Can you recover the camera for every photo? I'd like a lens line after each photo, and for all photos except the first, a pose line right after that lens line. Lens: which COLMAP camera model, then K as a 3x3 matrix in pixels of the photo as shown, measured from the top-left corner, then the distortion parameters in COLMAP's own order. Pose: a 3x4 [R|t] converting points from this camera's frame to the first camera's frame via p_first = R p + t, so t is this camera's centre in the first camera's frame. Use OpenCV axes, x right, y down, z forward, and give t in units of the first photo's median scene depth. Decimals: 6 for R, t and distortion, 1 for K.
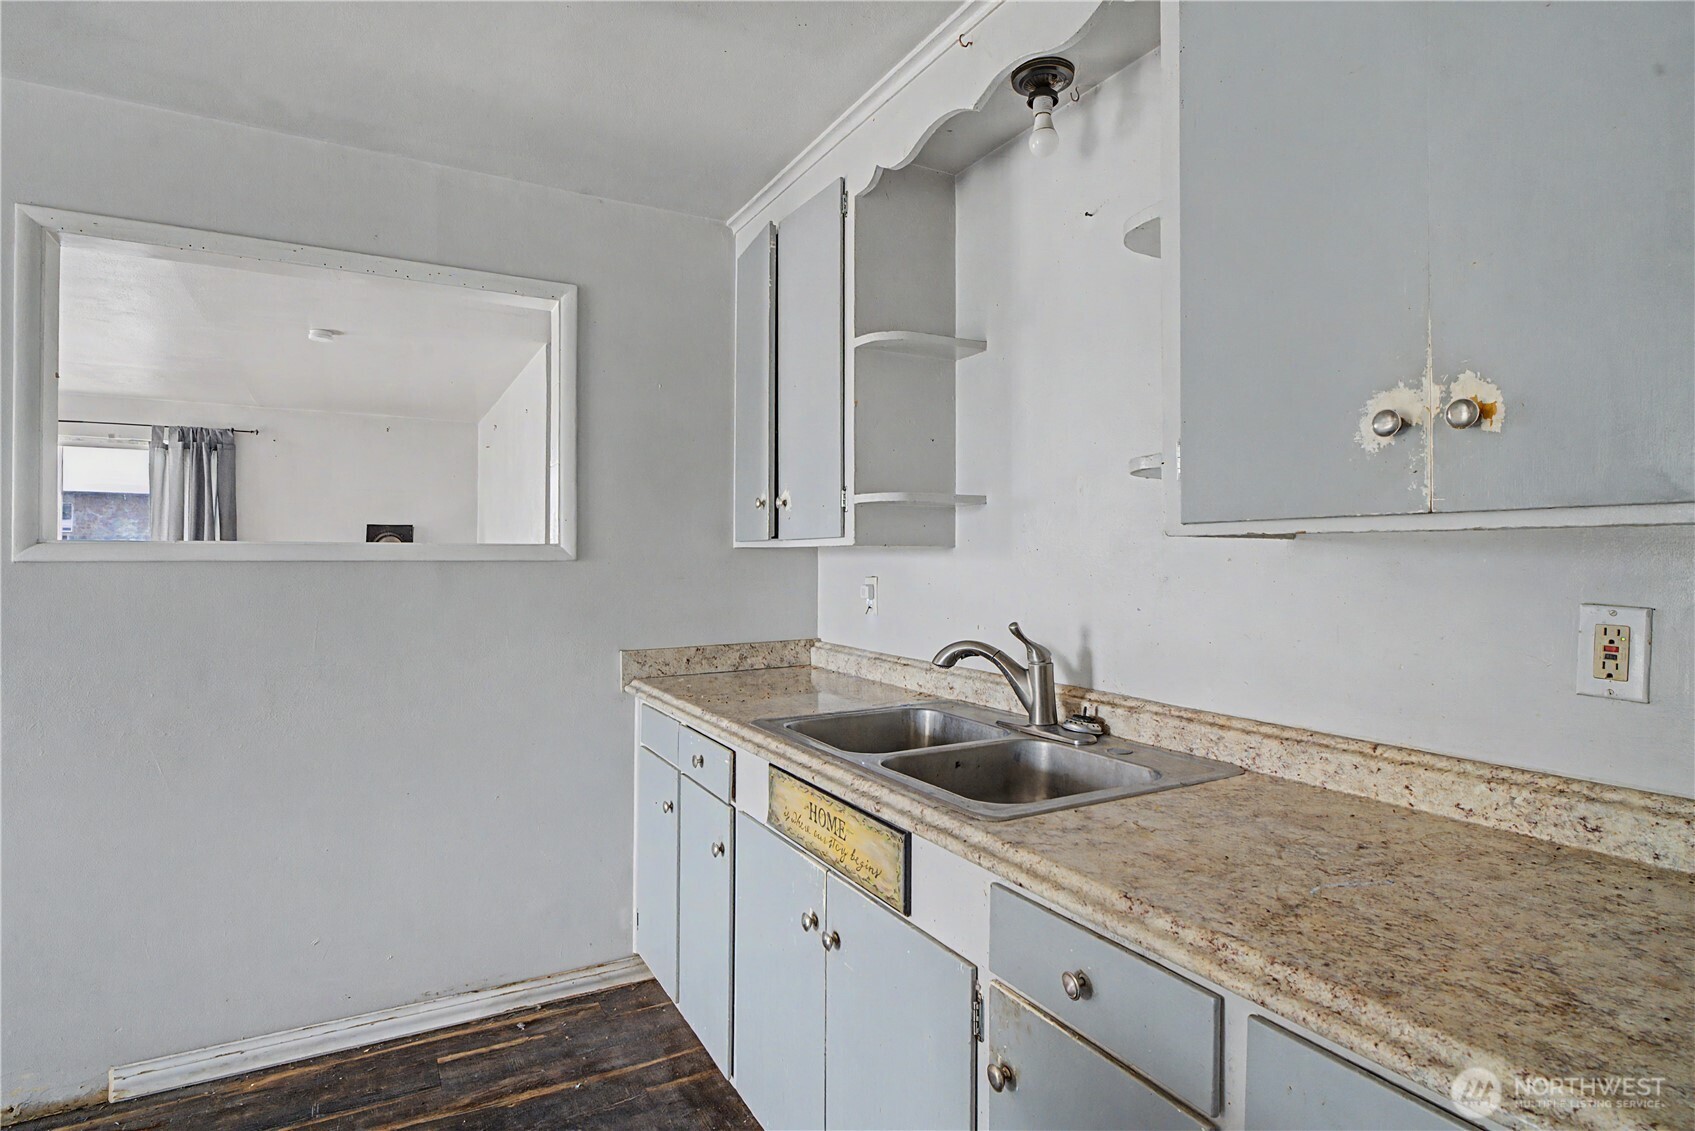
lens RADIAL K [[873.5, 0, 846.0], [0, 873.5, 548.8], [0, 0, 1]] dist [-0.000469, -0.000034]
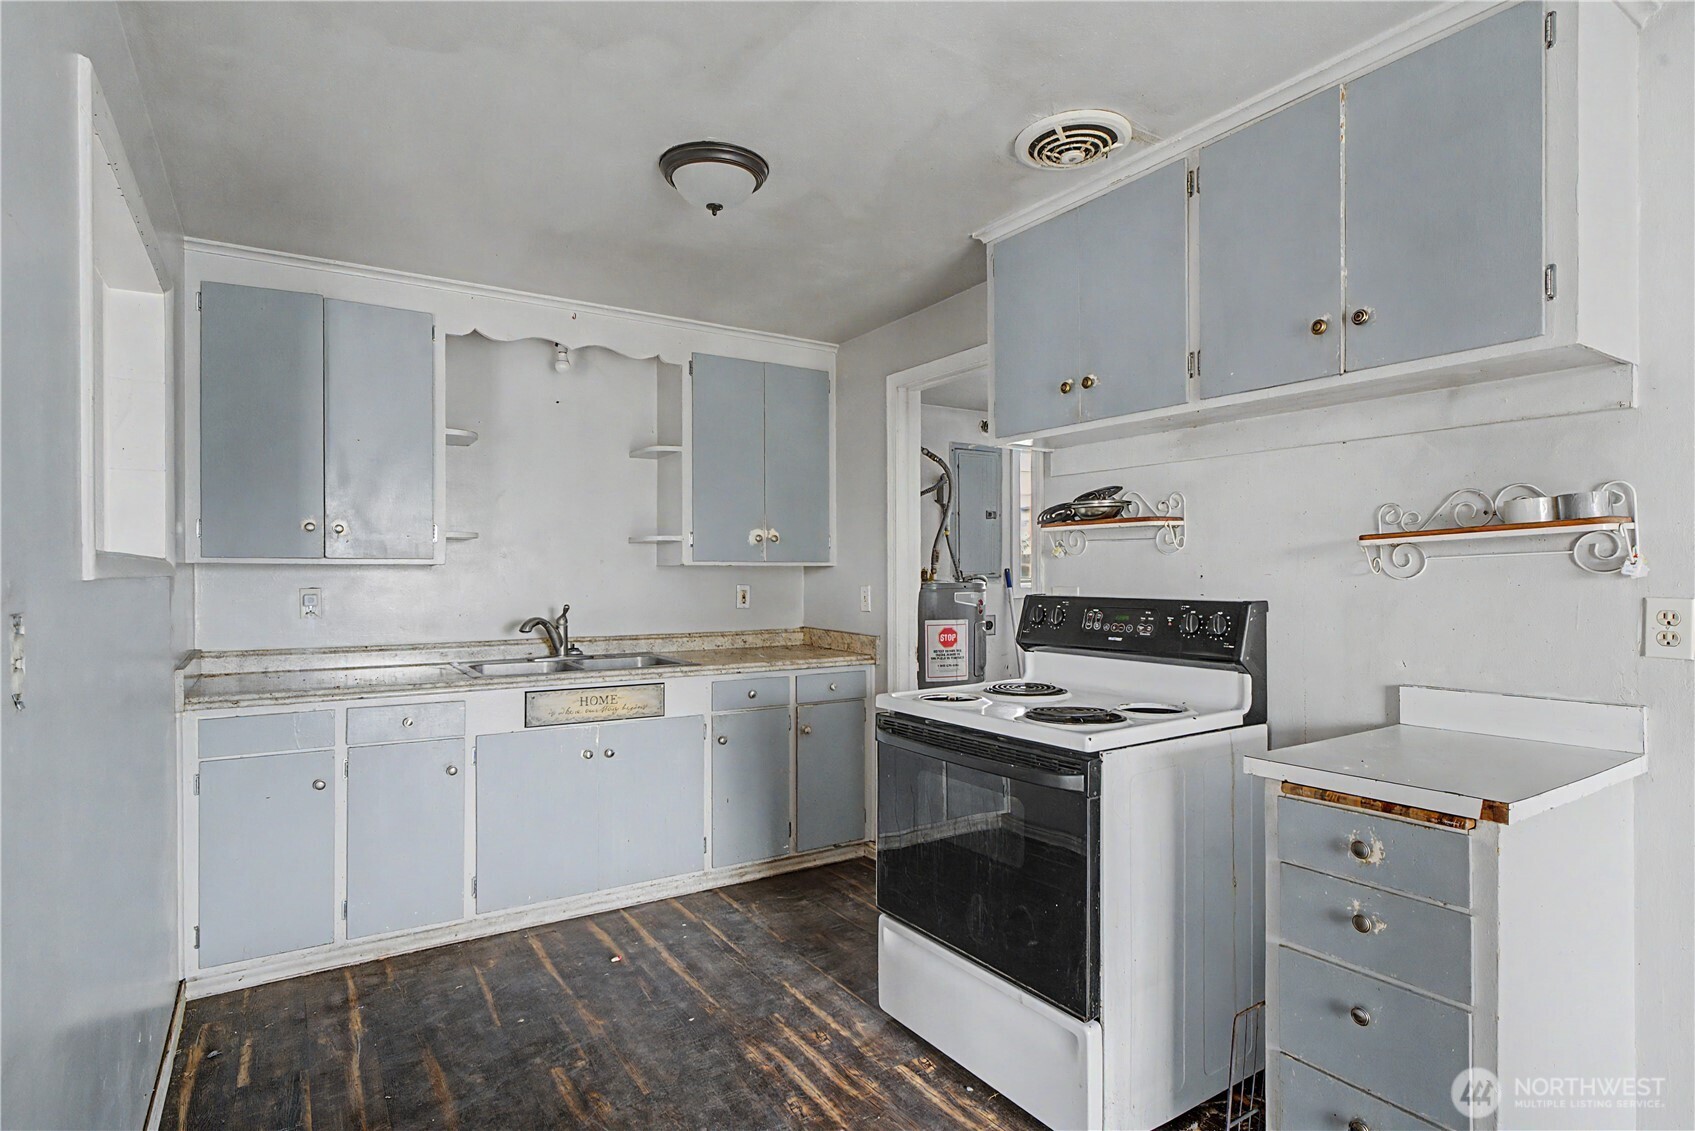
lens RADIAL K [[877.4, 0, 847.5], [0, 877.4, 565.5], [0, 0, 1]] dist [0.002108, 0.000514]
pose [[-0.074158, 0.006022, 0.997228, -2.233716], [-0.011190, 0.999914, -0.006870, -0.000341], [-0.997184, -0.011668, -0.074085, 0.595632]]
